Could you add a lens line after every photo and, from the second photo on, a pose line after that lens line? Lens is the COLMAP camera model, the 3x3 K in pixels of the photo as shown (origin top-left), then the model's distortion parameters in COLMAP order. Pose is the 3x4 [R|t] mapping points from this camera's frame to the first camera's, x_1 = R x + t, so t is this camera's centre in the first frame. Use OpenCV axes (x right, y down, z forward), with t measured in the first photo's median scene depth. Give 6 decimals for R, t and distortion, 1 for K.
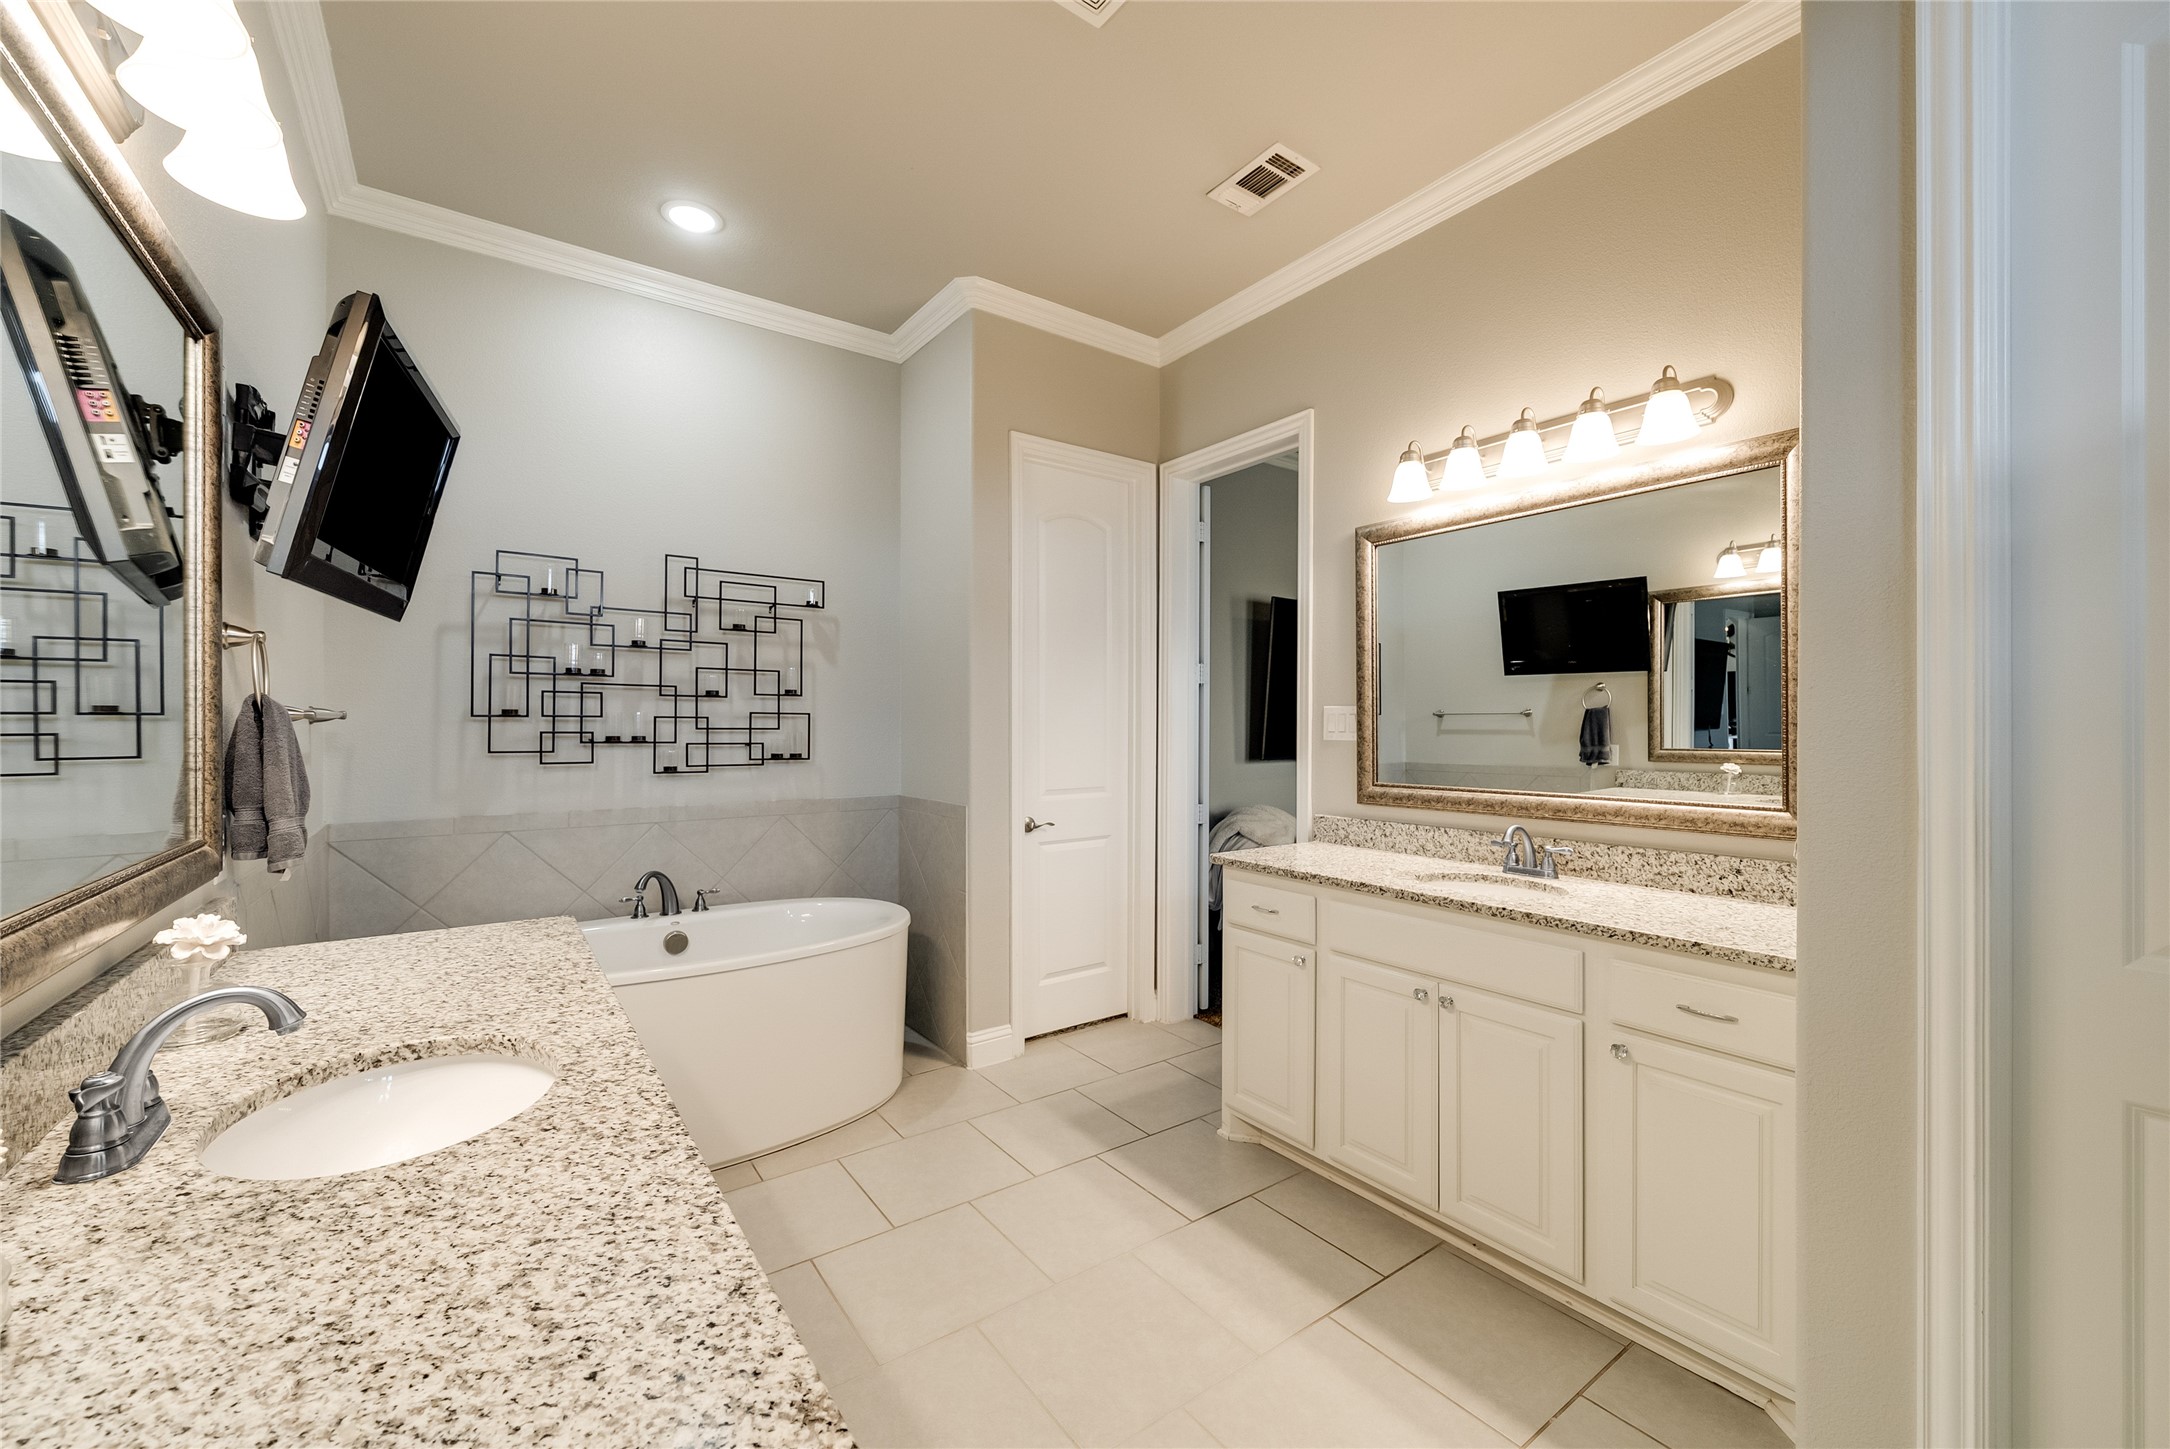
lens RADIAL K [[860.6, 0, 1081.4], [0, 860.6, 732.4], [0, 0, 1]] dist [-0.003205, 0.000469]
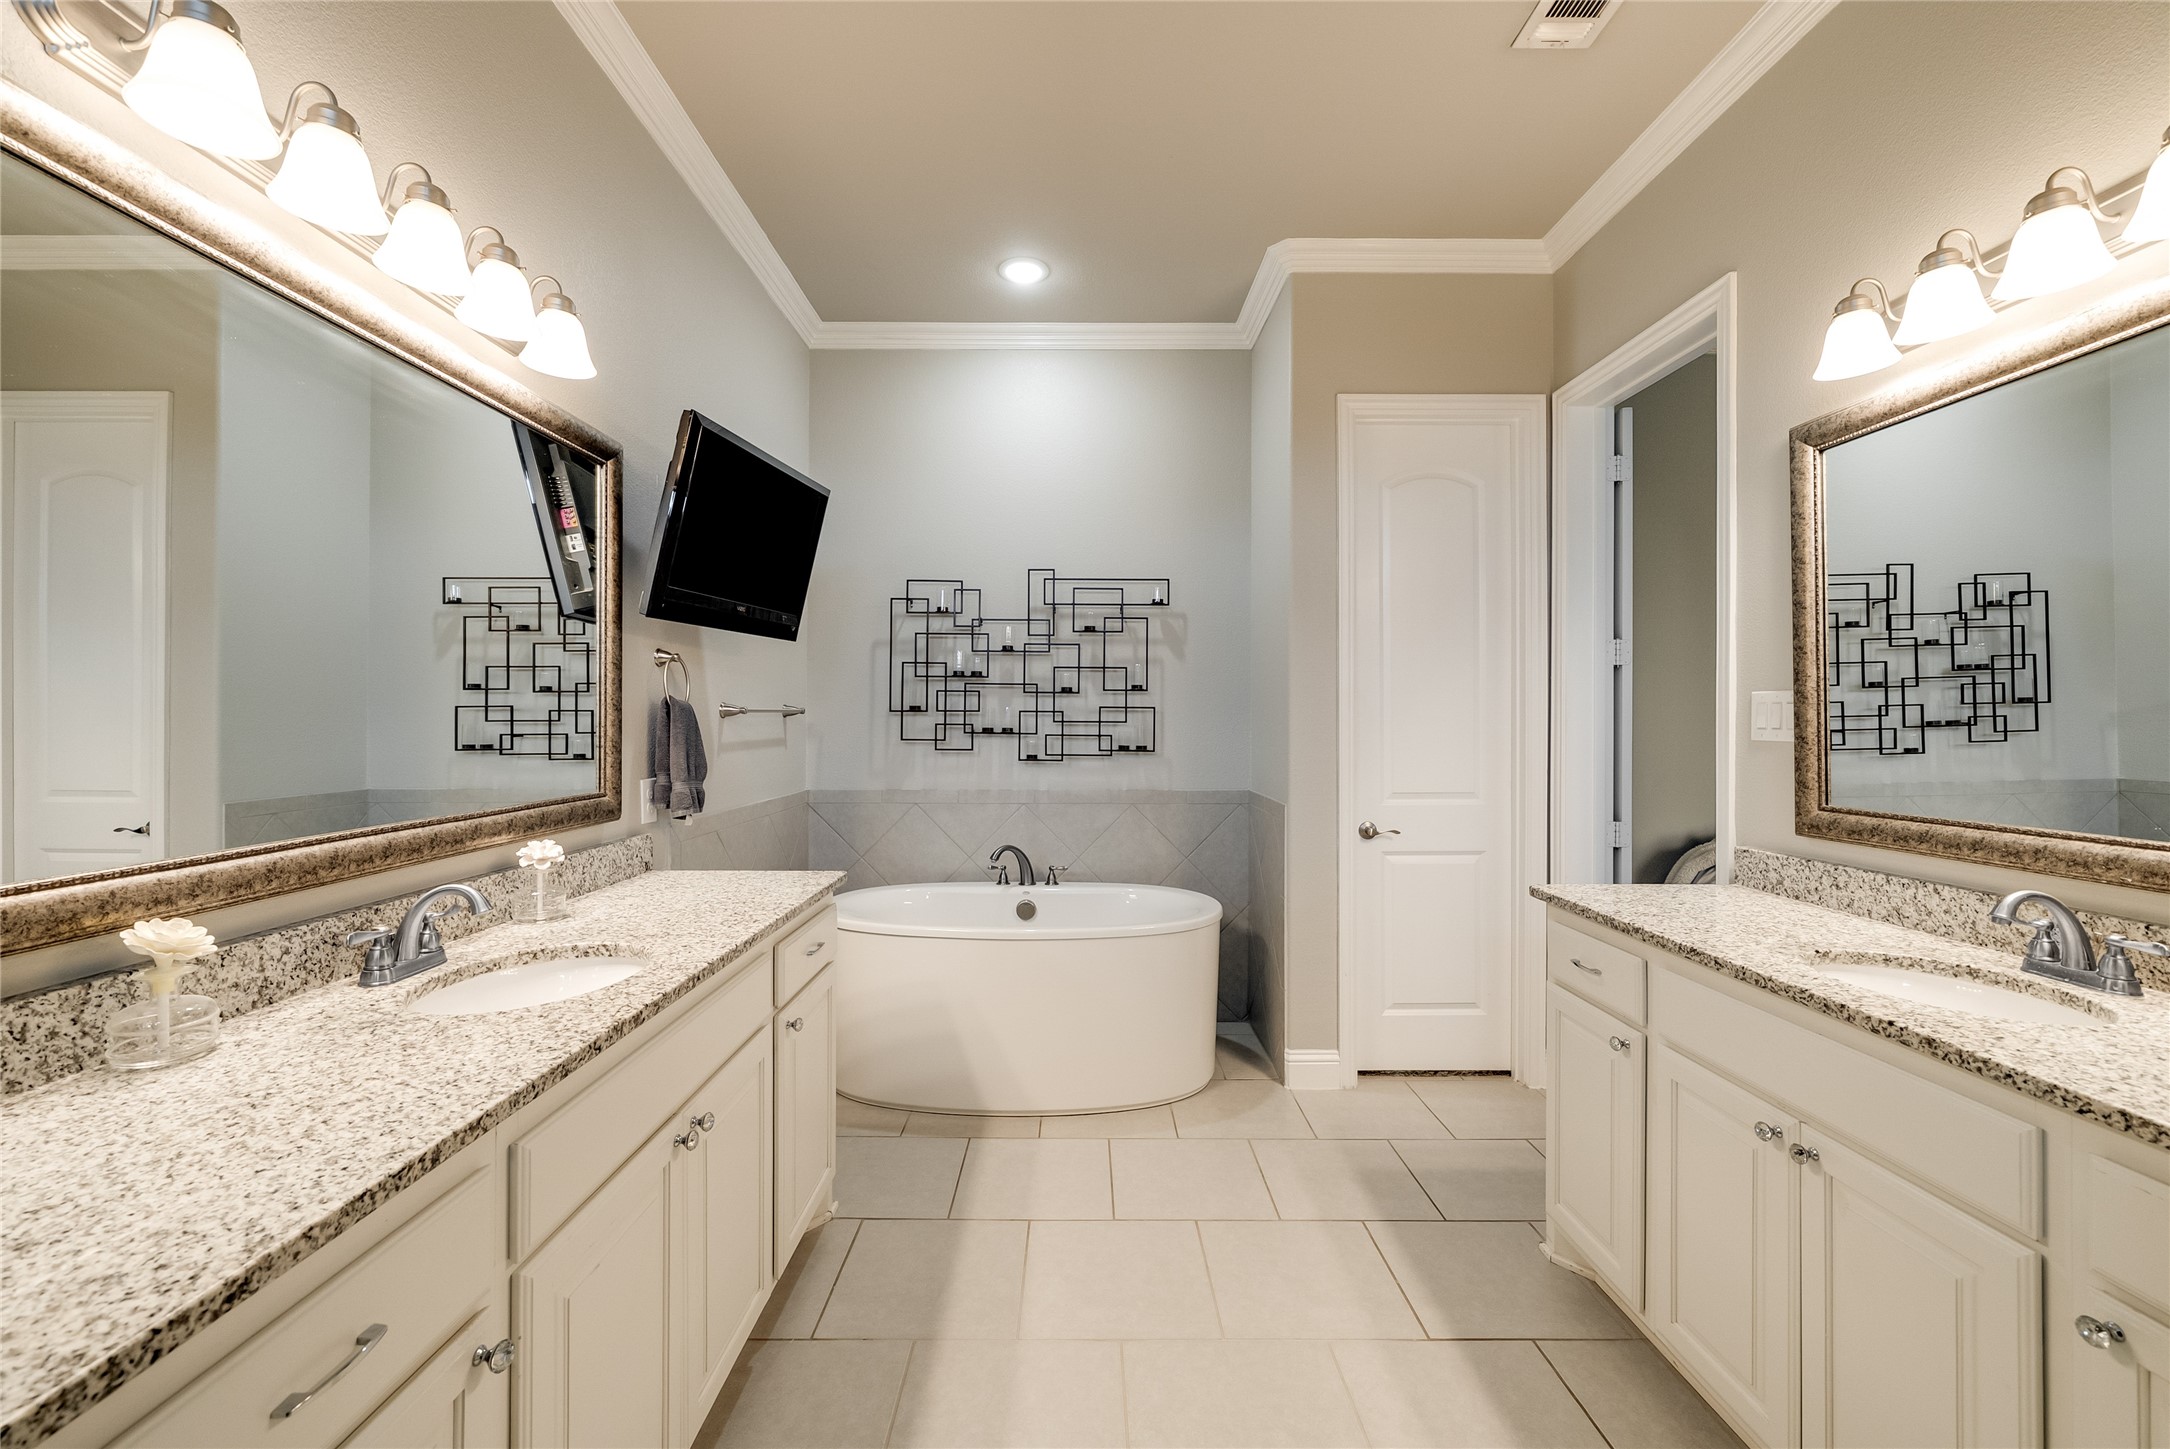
lens RADIAL K [[860.6, 0, 1069.4], [0, 860.6, 717.9], [0, 0, 1]] dist [-0.003205, 0.000469]
pose [[0.809562, 0.000107, -0.587034, 0.256126], [-0.006043, 0.999949, -0.008150, -0.000179], [0.587003, 0.010146, 0.809521, 0.118143]]
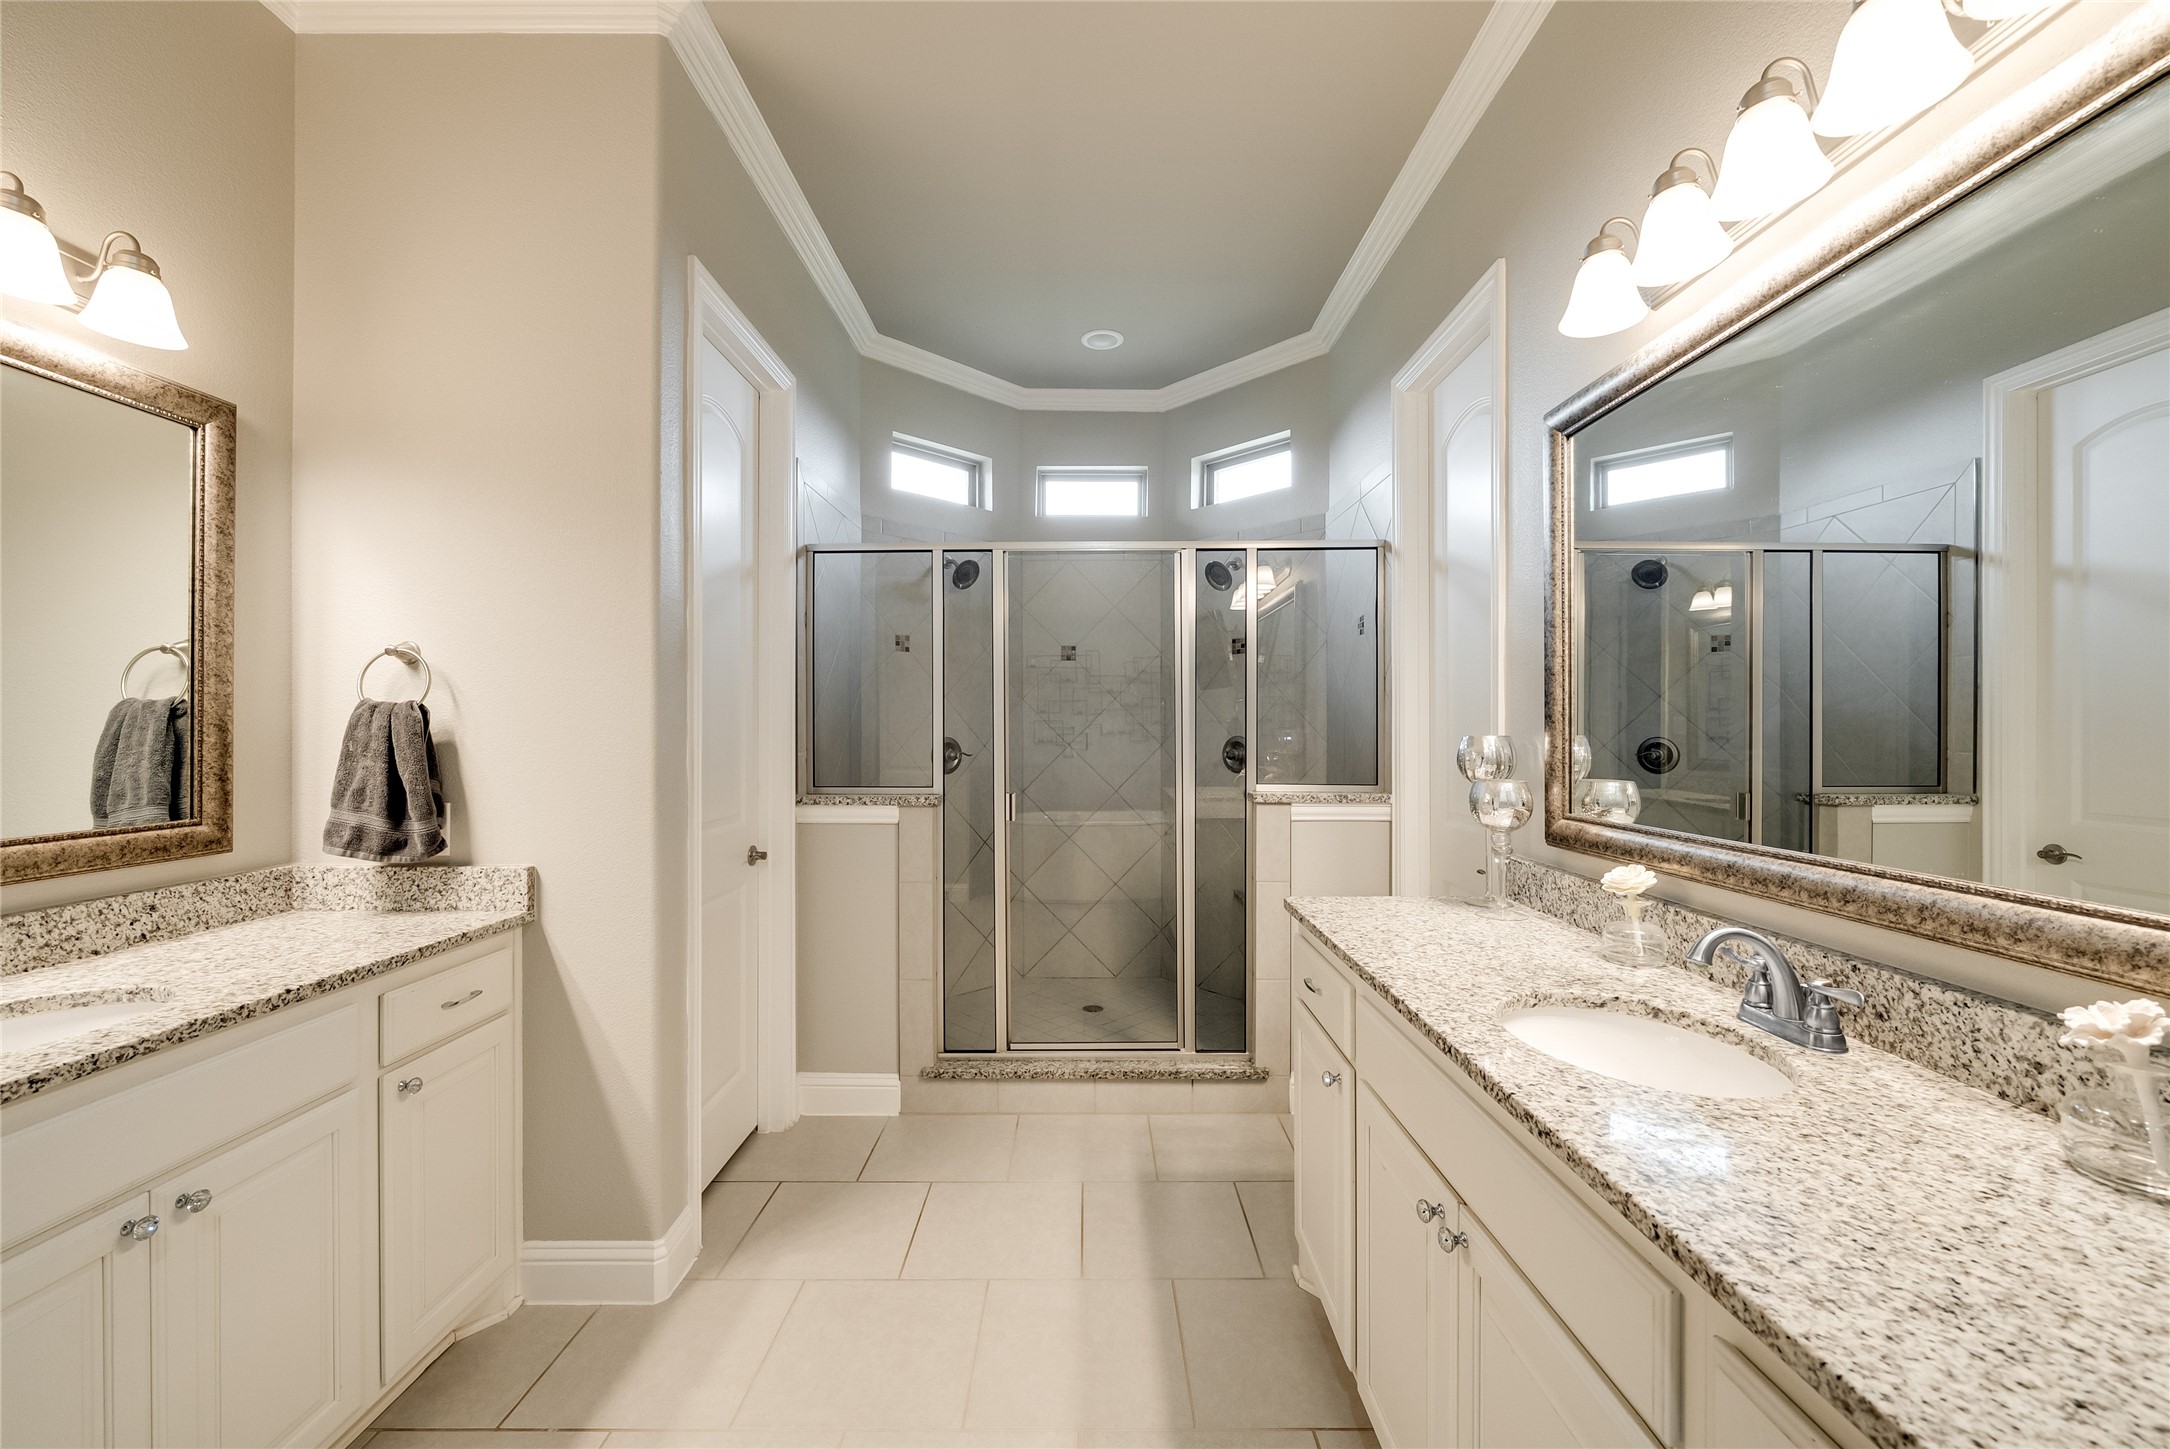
lens RADIAL K [[860.6, 0, 1083.4], [0, 860.6, 722.2], [0, 0, 1]] dist [-0.003205, 0.000469]
pose [[-0.814523, 0.004485, 0.580114, -0.291431], [0.004779, 0.999988, -0.001020, -0.005180], [-0.580112, 0.001942, -0.814534, 0.805413]]
